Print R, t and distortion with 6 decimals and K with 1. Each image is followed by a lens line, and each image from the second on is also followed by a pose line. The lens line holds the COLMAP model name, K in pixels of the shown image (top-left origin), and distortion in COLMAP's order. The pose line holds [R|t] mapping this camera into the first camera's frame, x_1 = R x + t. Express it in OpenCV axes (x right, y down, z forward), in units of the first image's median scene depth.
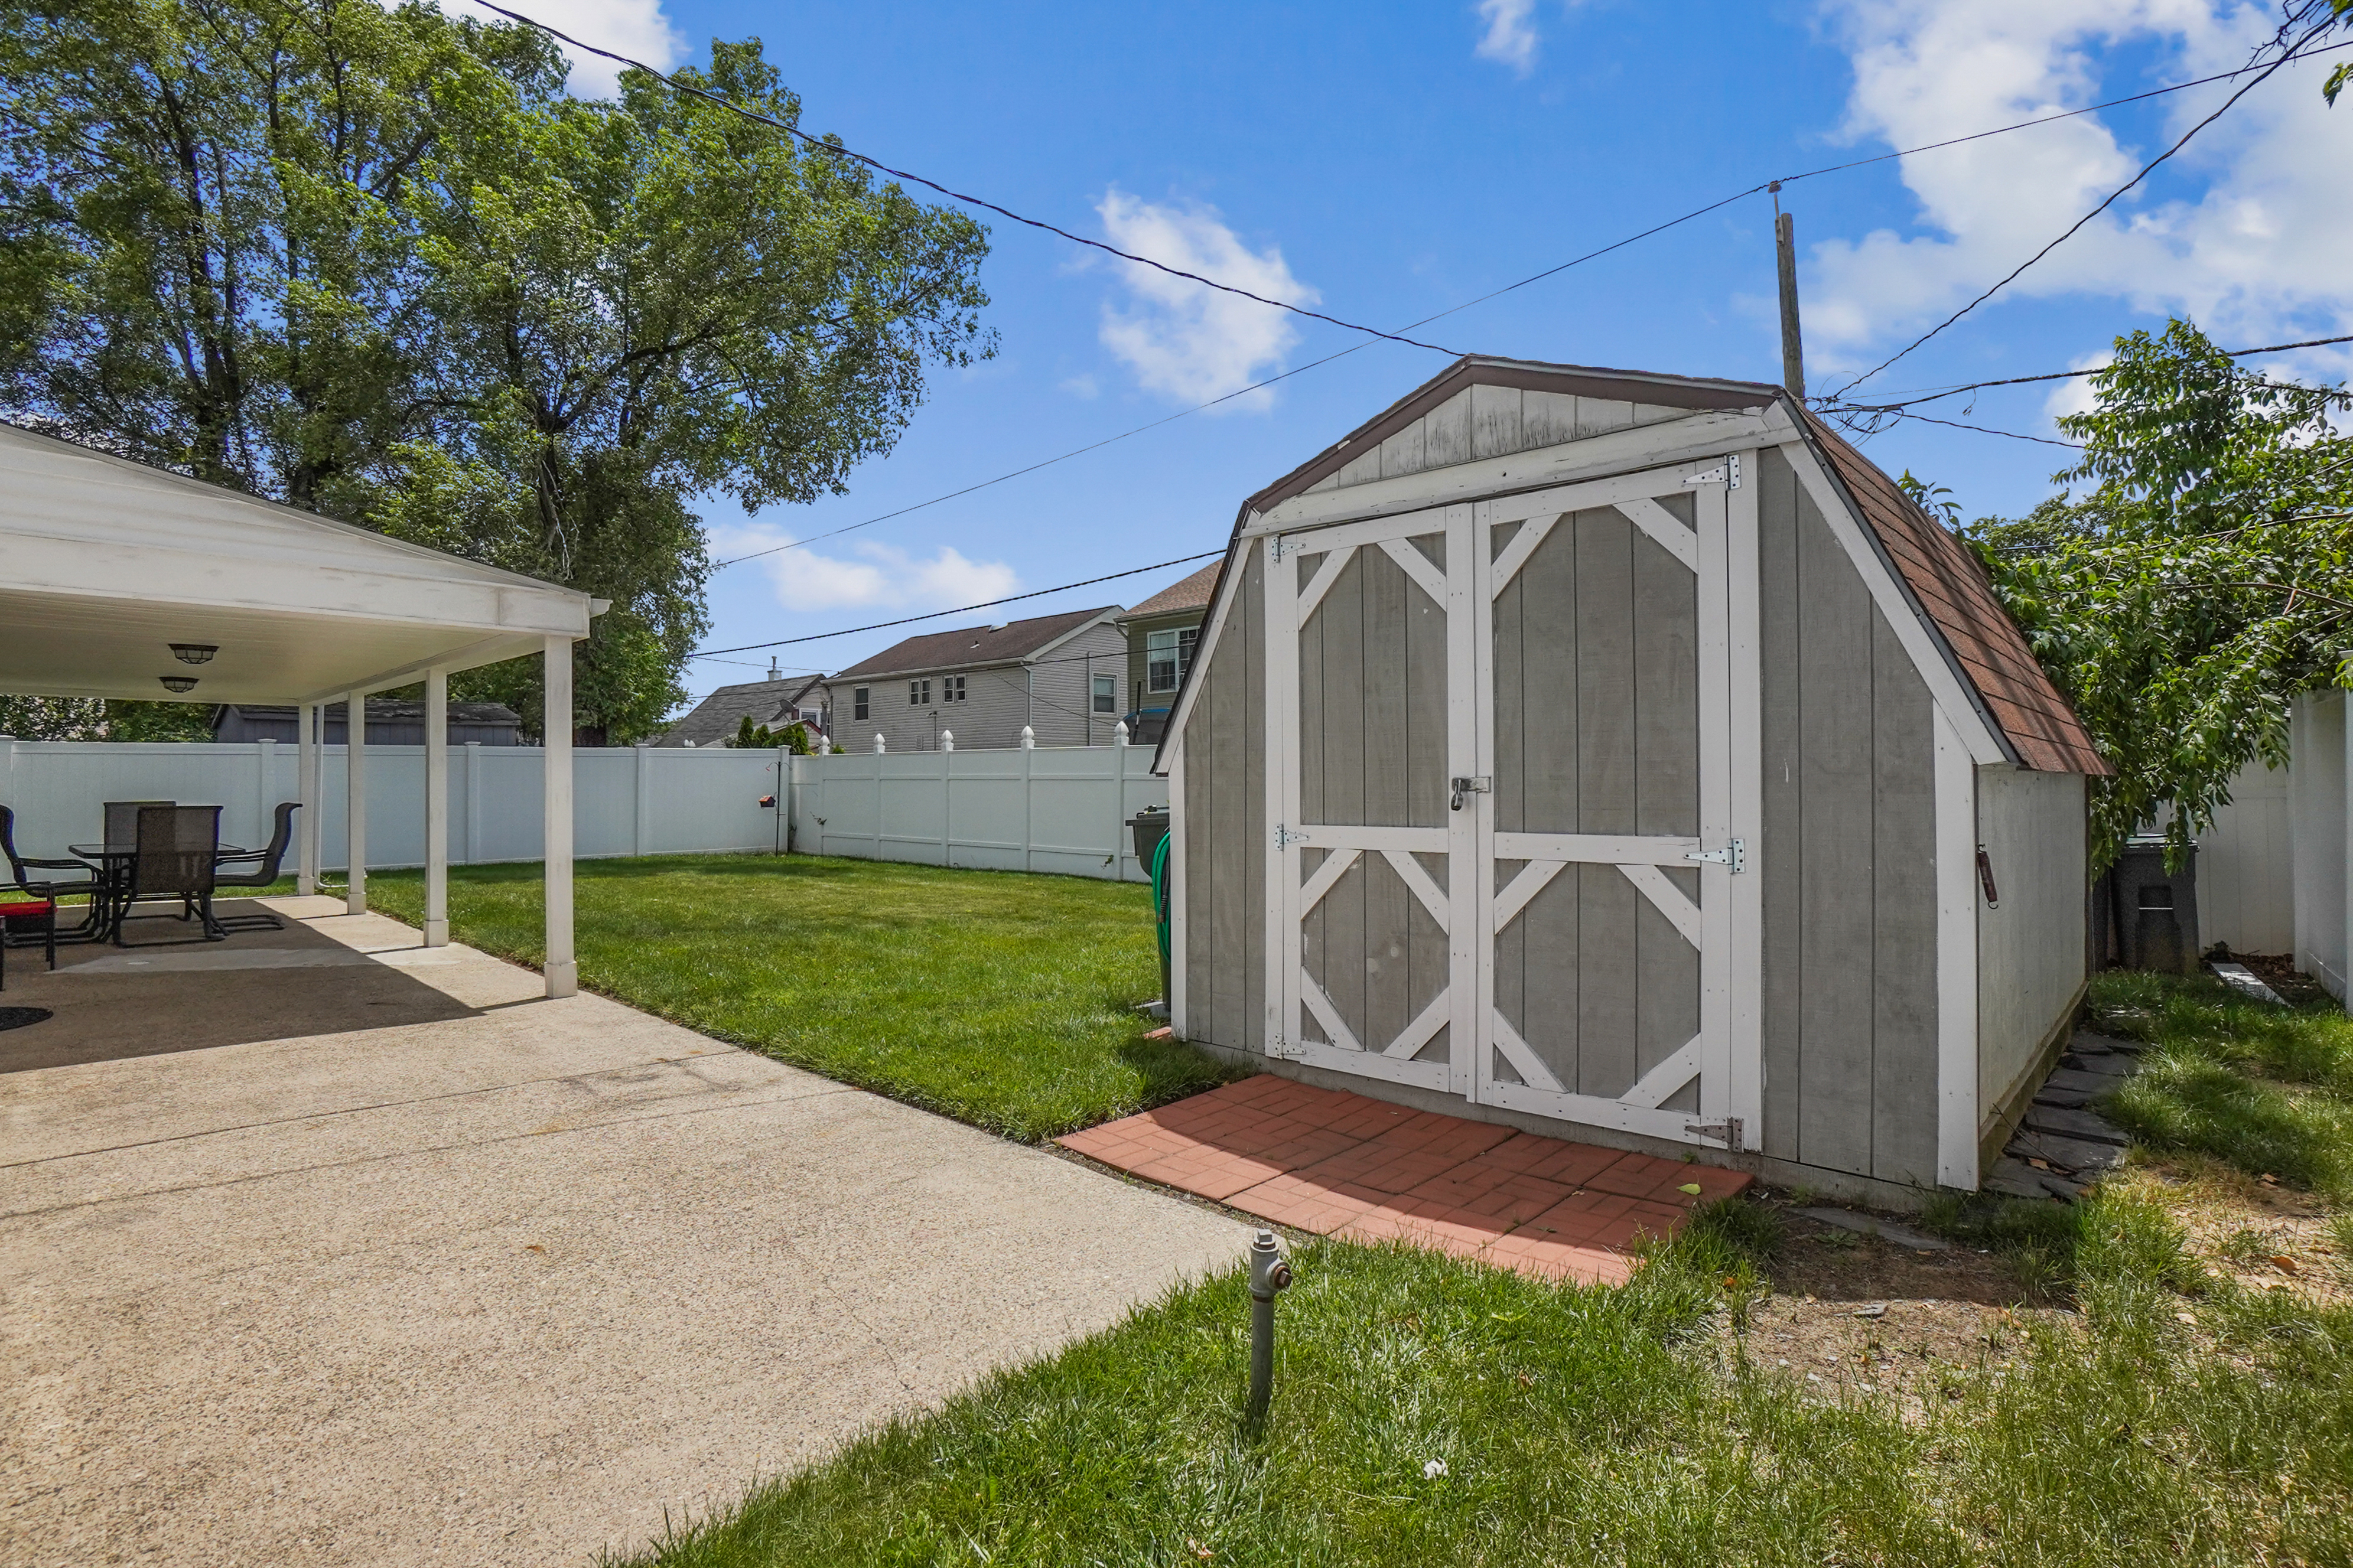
lens RADIAL K [[1114.4, 0, 1179.5], [0, 1114.4, 788.5], [0, 0, 1]] dist [0.004071, 0.000032]
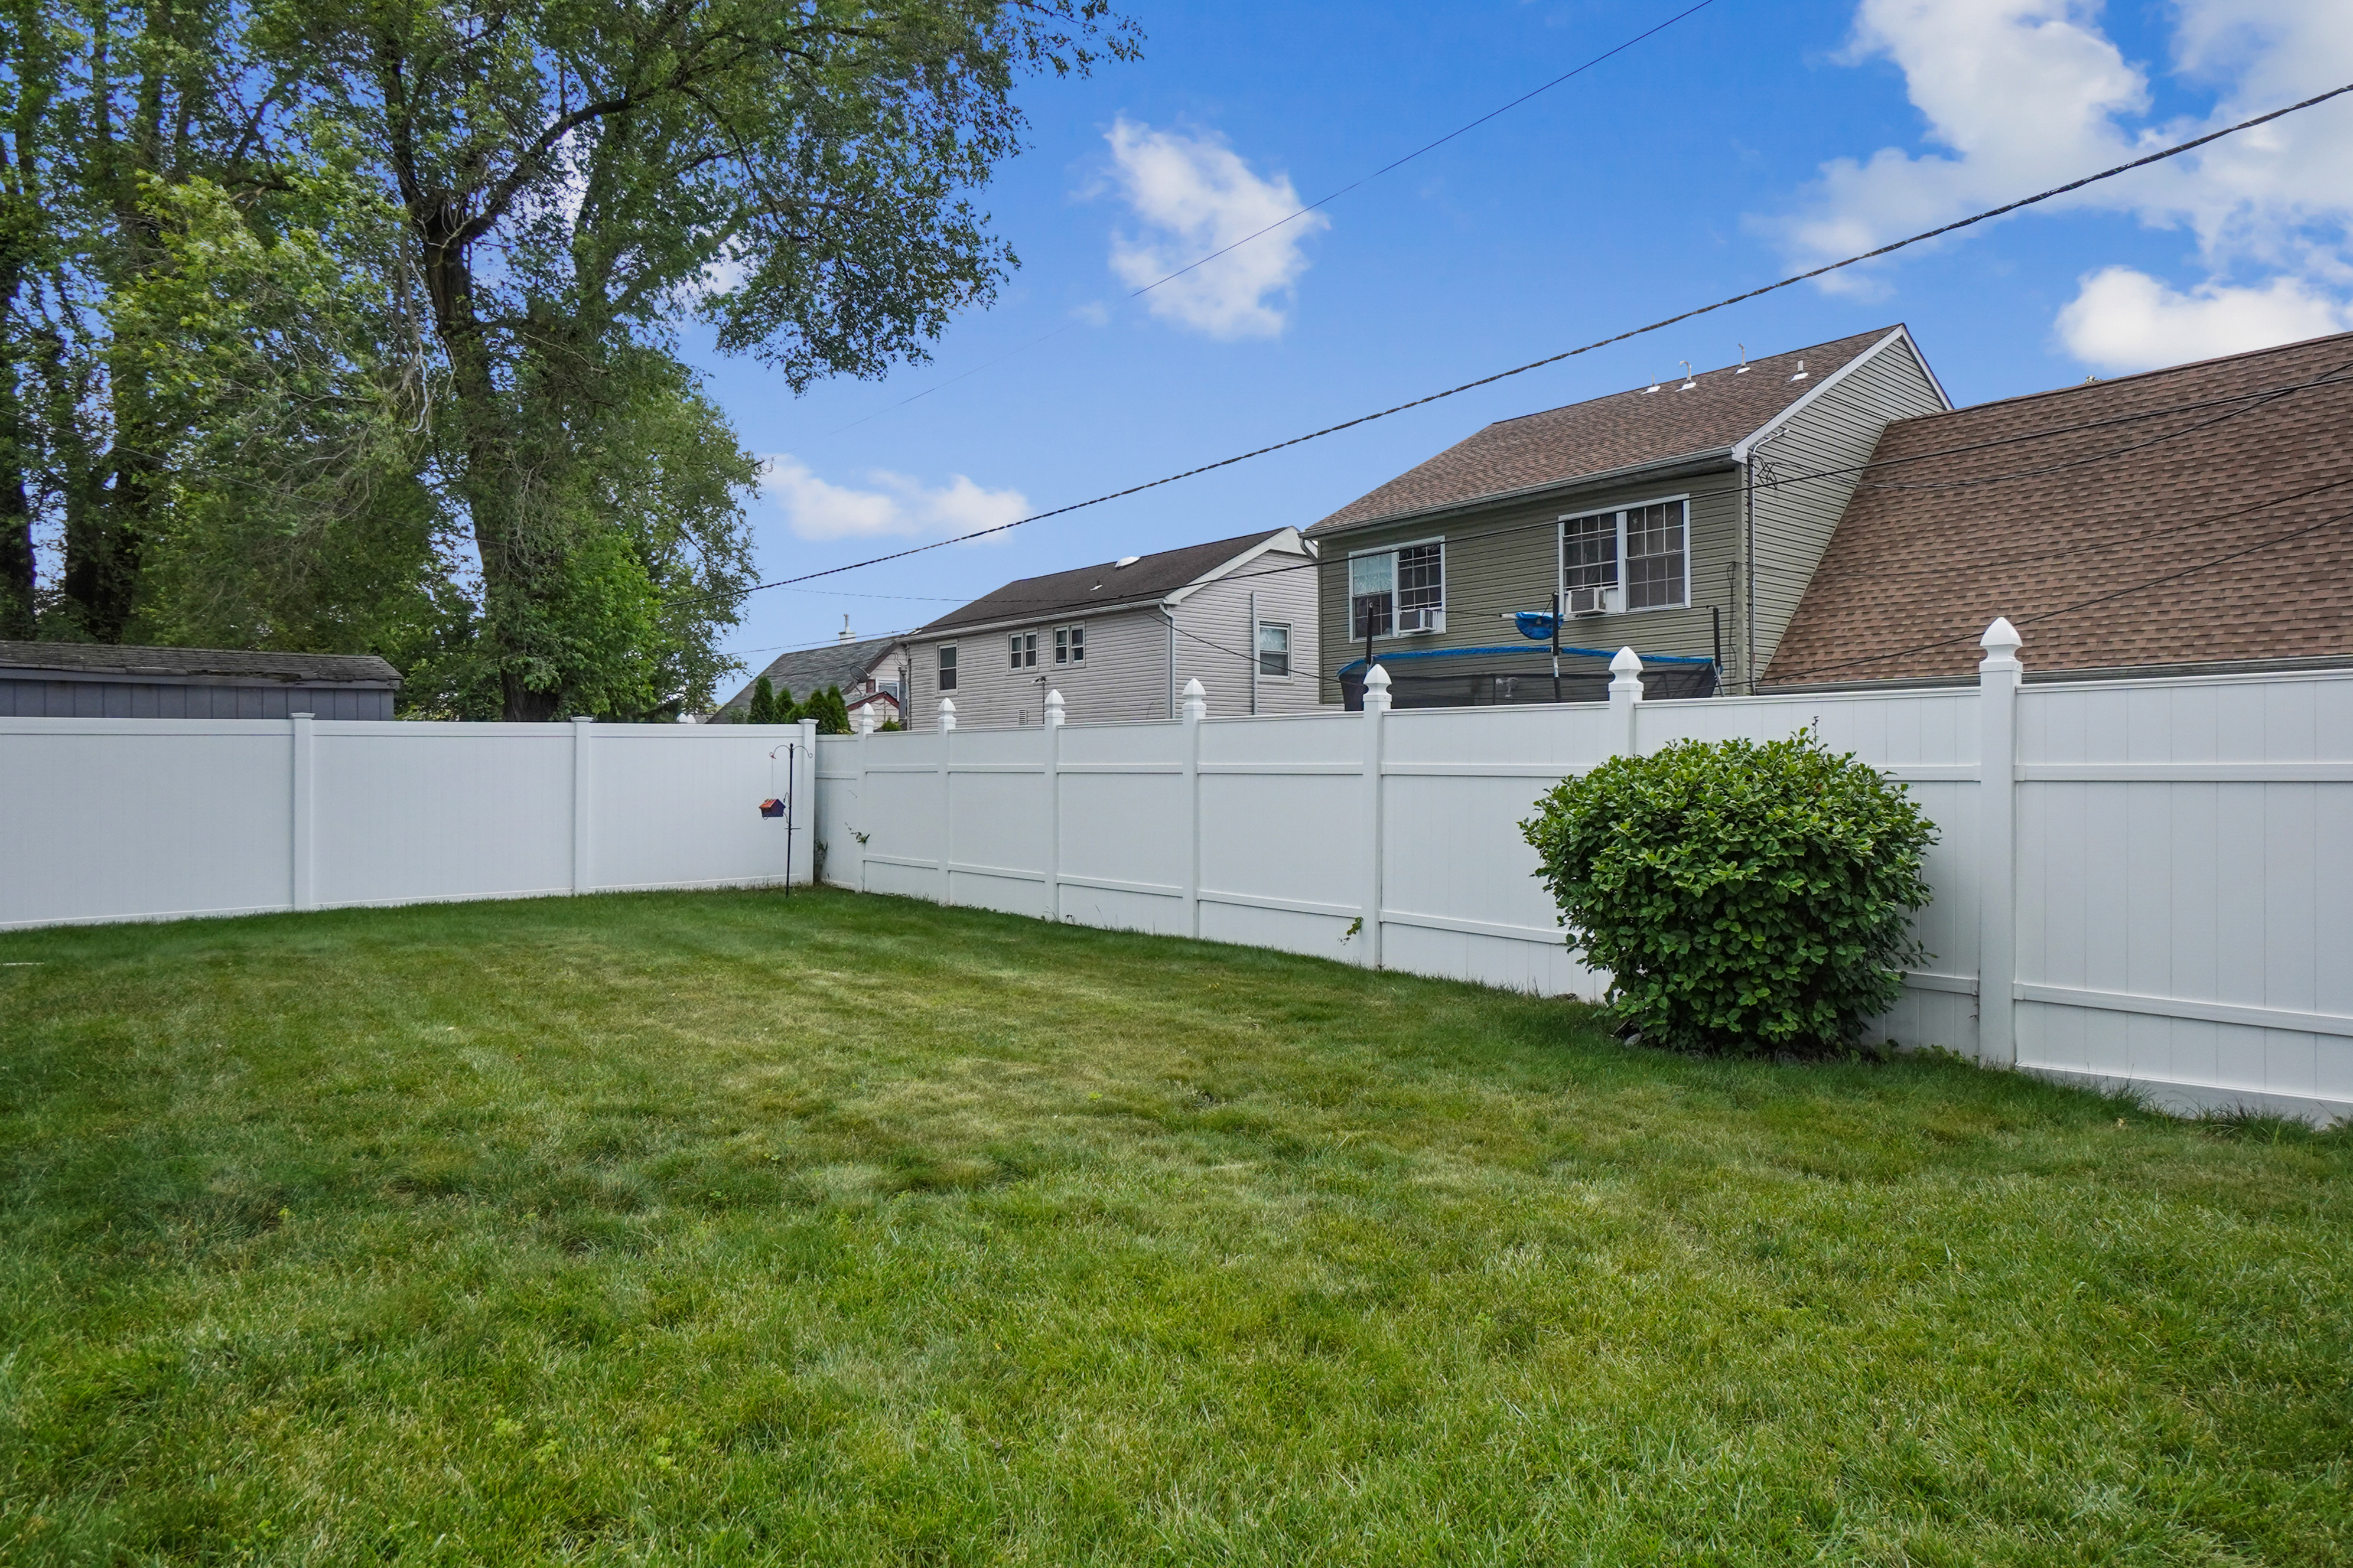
lens RADIAL K [[1307.9, 0, 1175.3], [0, 1307.9, 774.9], [0, 0, 1]] dist [-0.005095, -0.000192]
pose [[0.992883, -0.001151, -0.119091, -0.033333], [0.000916, 0.999998, -0.002026, -0.002977], [0.119093, 0.001903, 0.992881, 0.169638]]
